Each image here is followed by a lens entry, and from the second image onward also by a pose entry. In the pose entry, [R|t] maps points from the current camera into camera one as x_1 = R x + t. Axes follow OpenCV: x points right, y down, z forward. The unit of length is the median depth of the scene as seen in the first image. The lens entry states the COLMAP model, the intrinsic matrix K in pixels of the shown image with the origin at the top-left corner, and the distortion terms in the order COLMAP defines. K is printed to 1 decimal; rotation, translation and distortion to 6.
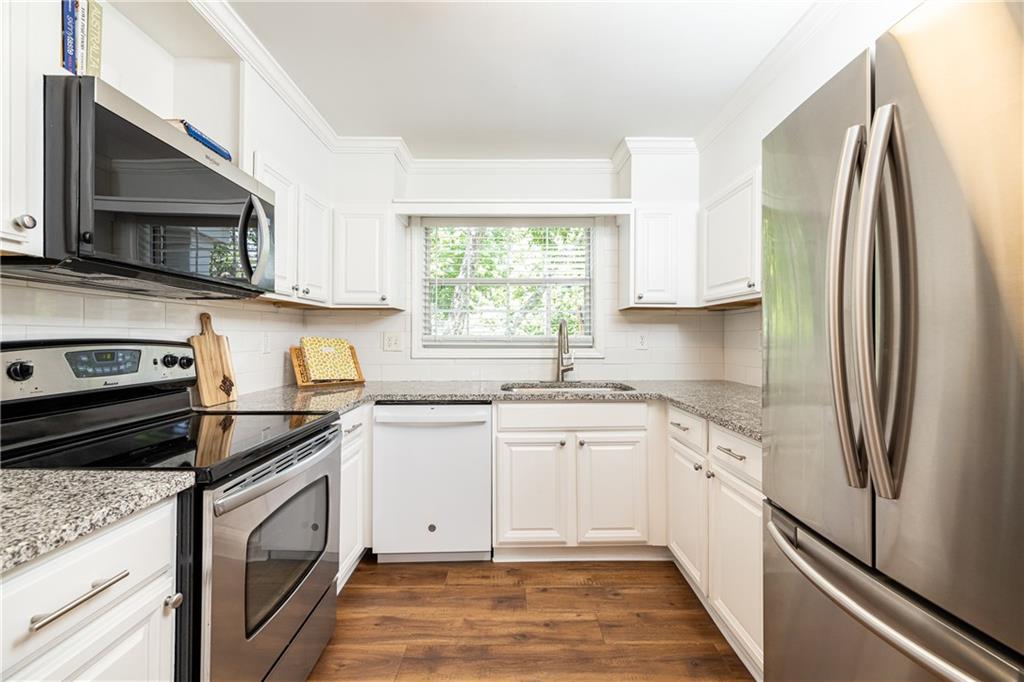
lens RADIAL K [[428.7, 0, 518.5], [0, 428.7, 336.2], [0, 0, 1]] dist [-0.000015, -0.001018]
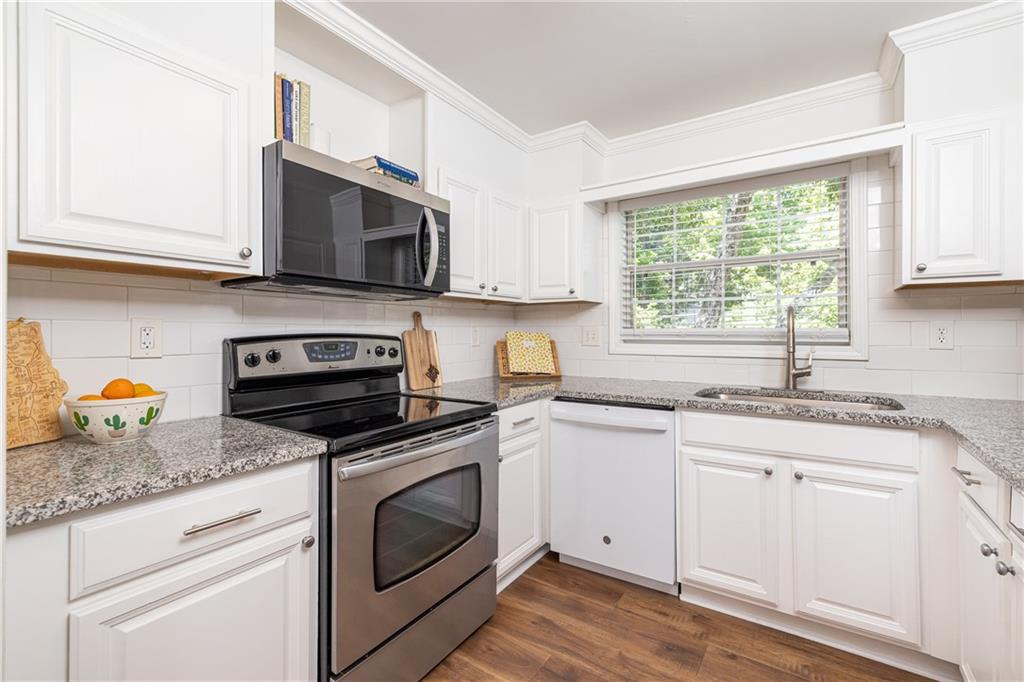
lens RADIAL K [[451.5, 0, 530.9], [0, 451.5, 331.8], [0, 0, 1]] dist [-0.002021, 0.001364]
pose [[0.828467, -0.003056, -0.560029, 0.208151], [0.004979, 0.999986, 0.001908, 0.000612], [0.560015, -0.004369, 0.828471, 0.115963]]
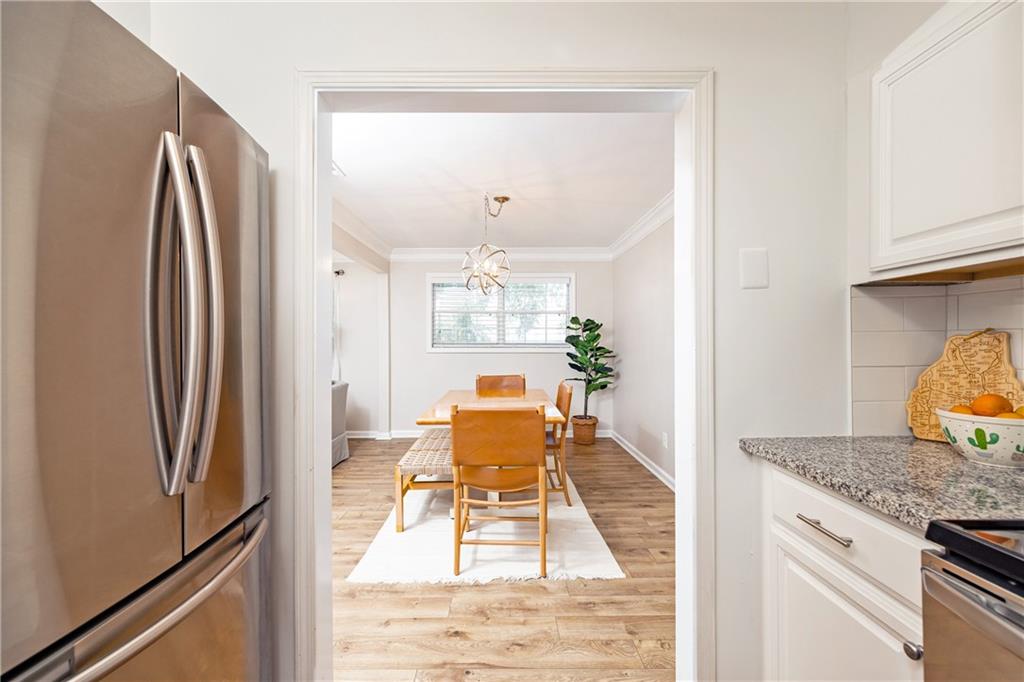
lens RADIAL K [[428.7, 0, 503.0], [0, 428.7, 343.0], [0, 0, 1]] dist [-0.000015, -0.001018]
pose [[-0.999881, 0.000667, 0.015423, 0.002853], [0.000661, 1.000000, -0.000429, 0.000204], [-0.015424, -0.000419, -0.999881, 0.806048]]
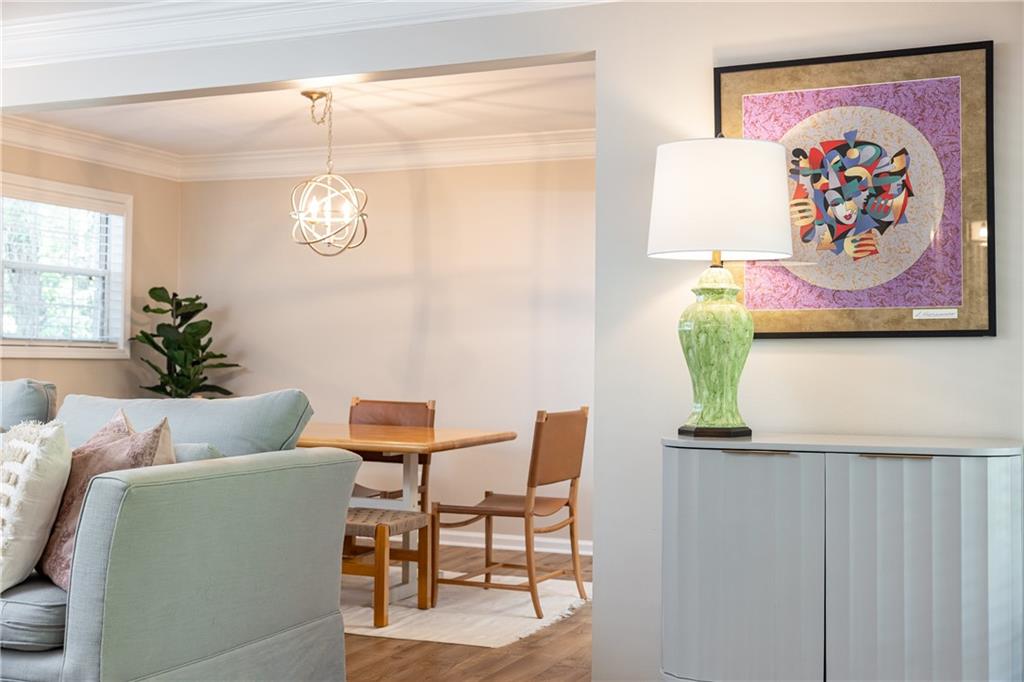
lens RADIAL K [[1266.5, 0, 506.9], [0, 1266.5, 347.4], [0, 0, 1]] dist [0.035568, 0.000000]
pose [[-0.418189, -0.017684, -0.908188, 2.481091], [-0.013083, 0.999824, -0.013444, 0.057987], [0.908266, 0.006260, -0.418346, 0.785325]]
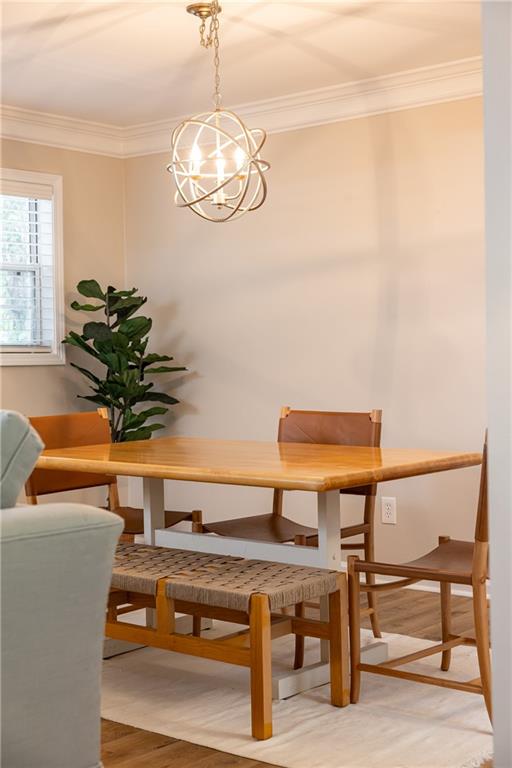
lens RADIAL K [[1194.1, 0, 257.5], [0, 1194.1, 384.6], [0, 0, 1]] dist [0.035212, 0.000000]
pose [[-0.658387, 0.022660, -0.752338, 1.550112], [0.013496, 0.999741, 0.018301, 0.058434], [0.752559, 0.001896, -0.658523, 0.604517]]
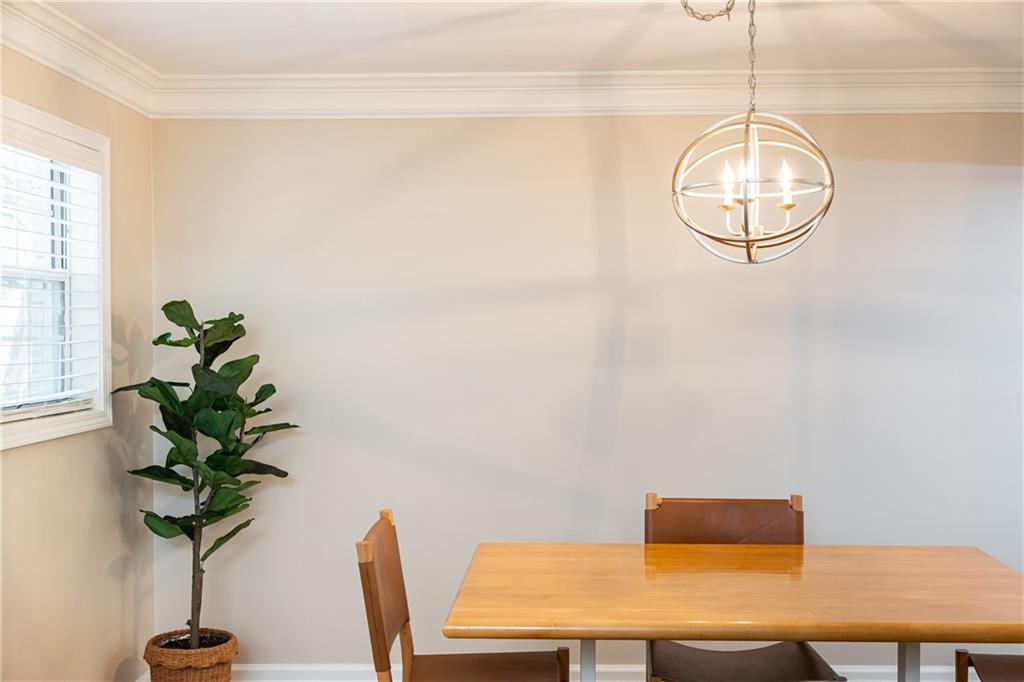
lens RADIAL K [[1141.8, 0, 517.4], [0, 1141.8, 342.5], [0, 0, 1]] dist [0.002987, 0.000000]
pose [[-0.030720, 0.018162, -0.999363, 1.464746], [0.006296, 0.999819, 0.017977, -0.109987], [0.999508, -0.005739, -0.030829, -1.006733]]
